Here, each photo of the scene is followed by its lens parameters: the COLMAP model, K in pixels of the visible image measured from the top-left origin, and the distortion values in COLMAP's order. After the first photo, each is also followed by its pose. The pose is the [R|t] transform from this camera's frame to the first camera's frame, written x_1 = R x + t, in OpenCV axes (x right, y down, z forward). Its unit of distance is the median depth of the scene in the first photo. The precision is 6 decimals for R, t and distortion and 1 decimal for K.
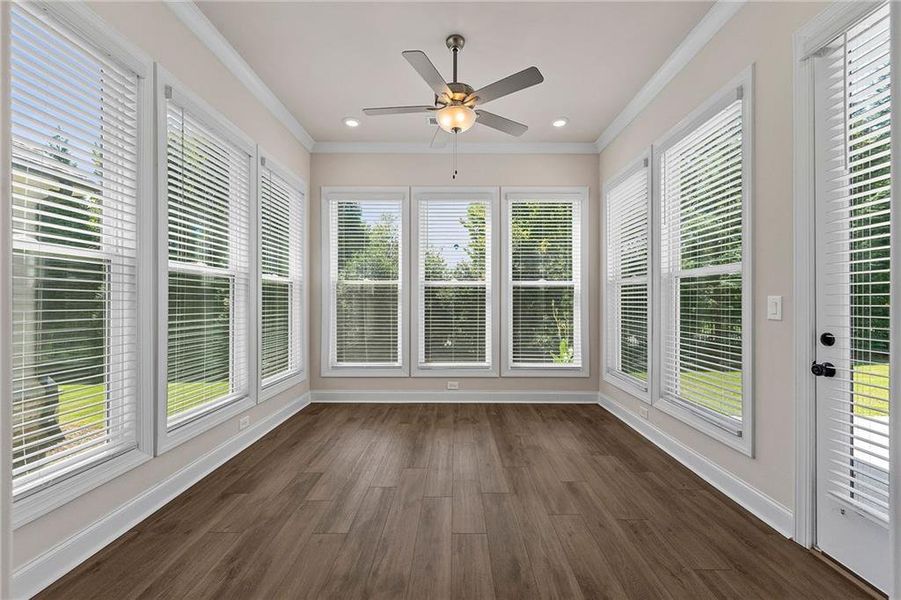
lens RADIAL K [[364.8, 0, 449.5], [0, 364.8, 304.1], [0, 0, 1]] dist [0.003927, -0.000149]
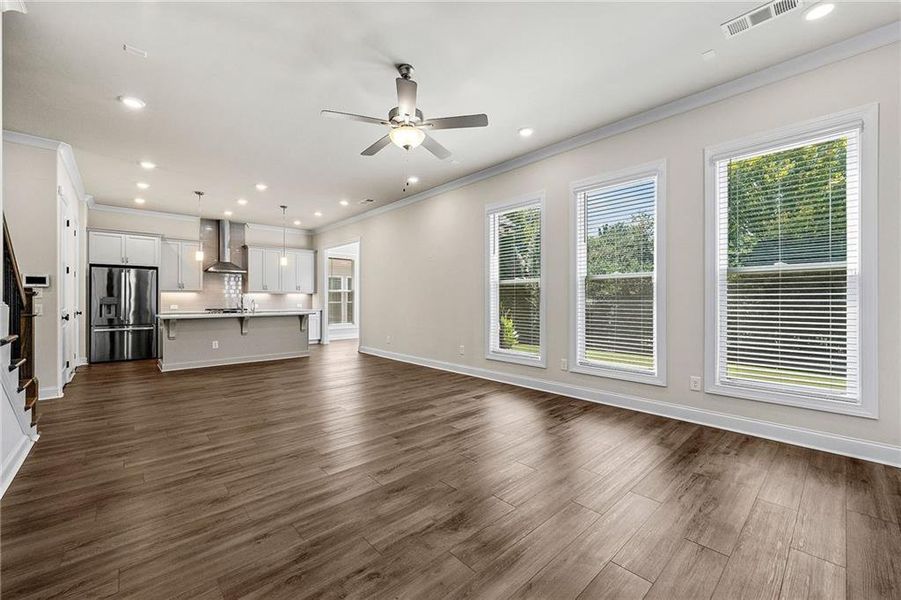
lens RADIAL K [[364.8, 0, 446.7], [0, 364.8, 299.0], [0, 0, 1]] dist [0.003927, -0.000149]
pose [[0.682691, -0.006660, -0.730677, 0.532984], [0.008855, 0.999960, -0.000840, -0.003543], [0.730654, -0.005897, 0.682723, 0.053380]]
